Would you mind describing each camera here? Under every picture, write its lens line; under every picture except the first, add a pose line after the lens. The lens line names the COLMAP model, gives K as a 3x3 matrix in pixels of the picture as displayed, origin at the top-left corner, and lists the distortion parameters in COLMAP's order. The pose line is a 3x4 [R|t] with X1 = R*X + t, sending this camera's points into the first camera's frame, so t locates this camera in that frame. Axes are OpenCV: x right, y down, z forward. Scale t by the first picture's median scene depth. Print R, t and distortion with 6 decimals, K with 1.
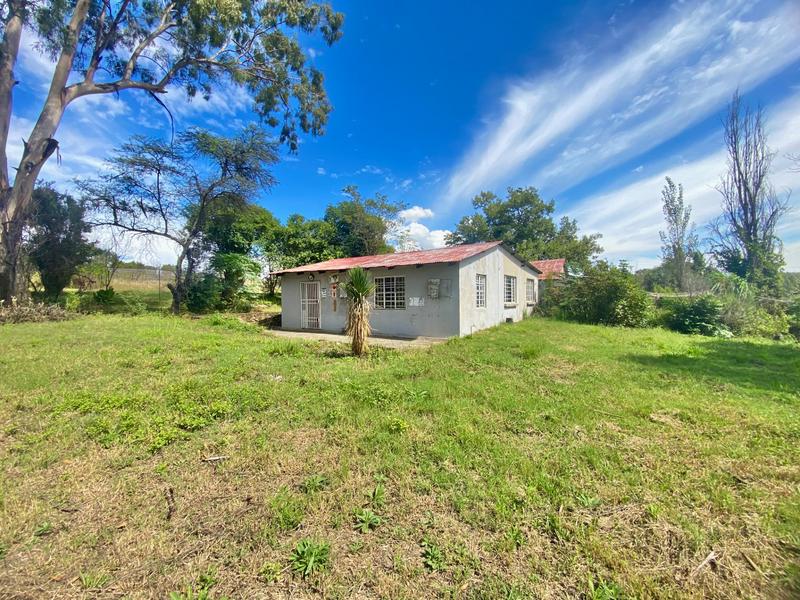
lens RADIAL K [[326.2, 0, 395.7], [0, 326.2, 297.9], [0, 0, 1]] dist [0.021461, -0.017368]
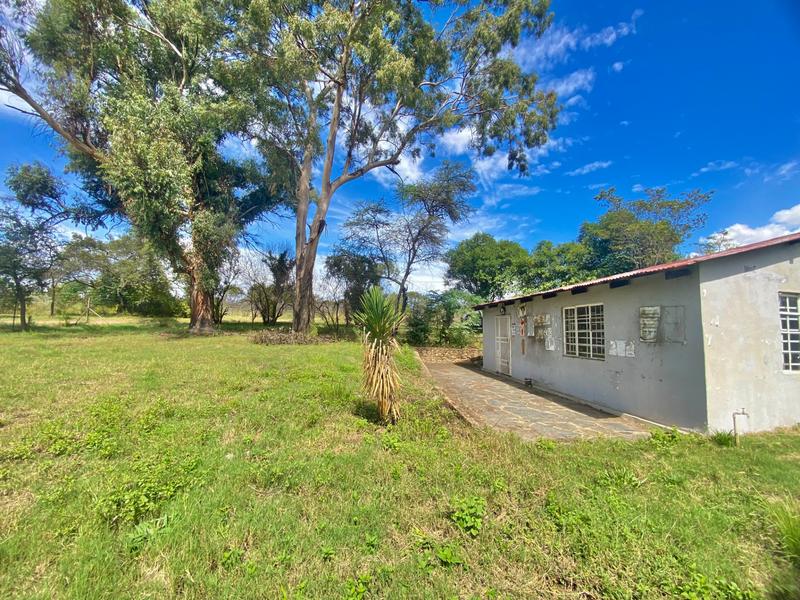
lens RADIAL K [[326.2, 0, 395.7], [0, 326.2, 297.9], [0, 0, 1]] dist [0.021461, -0.017368]
pose [[0.644163, -0.054242, -0.762963, 0.230192], [-0.033726, 0.994498, -0.099177, -0.005190], [0.764145, 0.089618, 0.638789, 0.314822]]
